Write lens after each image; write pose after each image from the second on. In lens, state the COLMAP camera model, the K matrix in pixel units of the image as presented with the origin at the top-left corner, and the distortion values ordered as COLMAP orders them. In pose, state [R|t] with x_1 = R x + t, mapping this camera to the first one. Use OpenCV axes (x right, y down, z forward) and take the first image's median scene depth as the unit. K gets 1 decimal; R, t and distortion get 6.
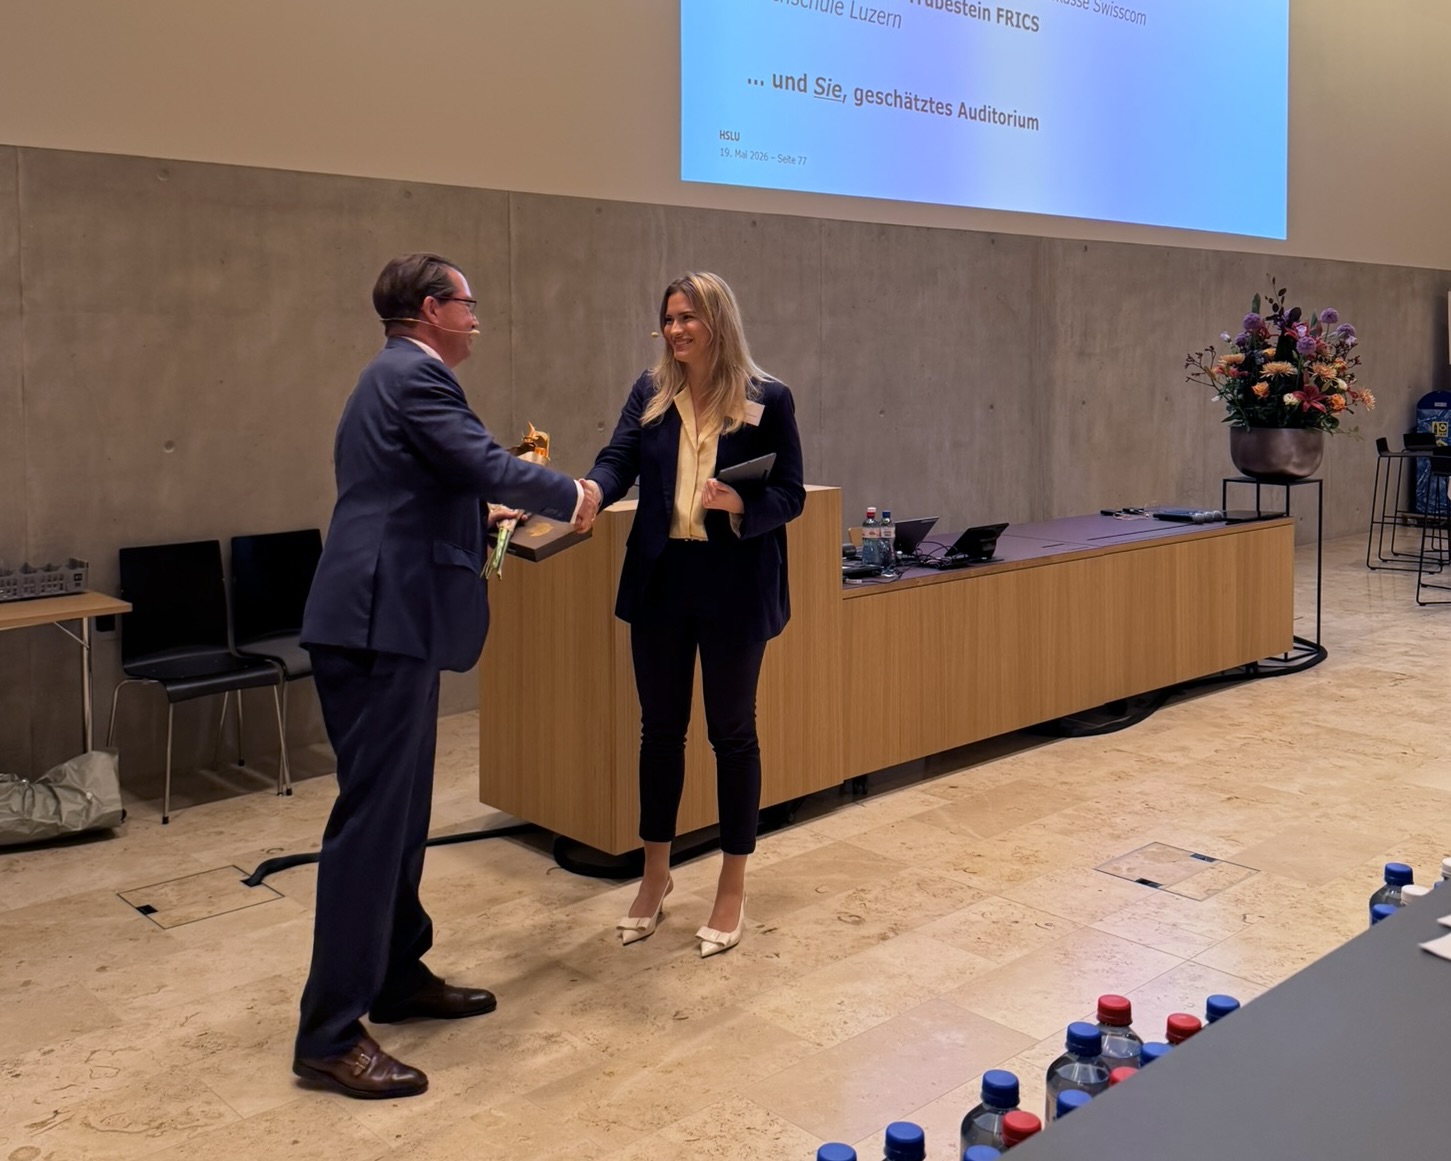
lens RADIAL K [[1427.7, 0, 721.4], [0, 1427.7, 405.0], [0, 0, 1]] dist [0.129802, -0.277373]
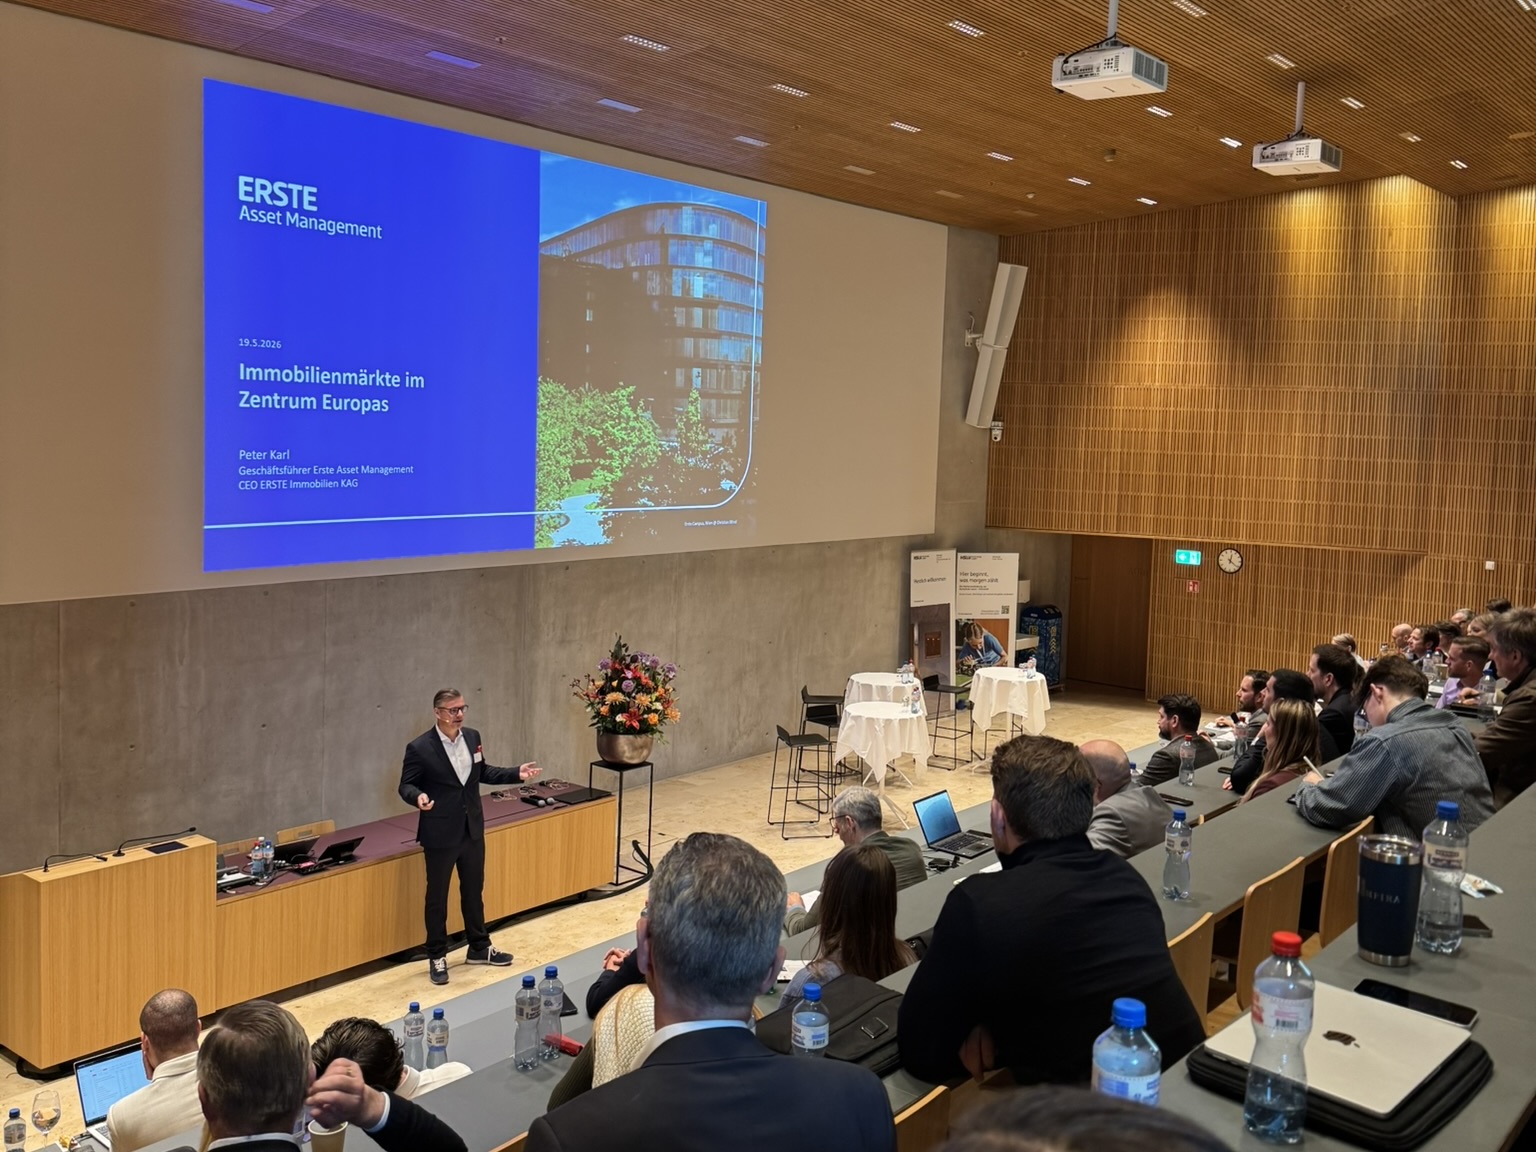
lens RADIAL K [[1418.0, 0, 765.7], [0, 1418.0, 514.6], [0, 0, 1]] dist [0.270886, -0.599066]
pose [[0.988616, 0.027776, 0.147872, 0.304066], [-0.032177, 0.999105, 0.027457, -0.262917], [-0.146977, -0.031903, 0.988625, -0.525944]]
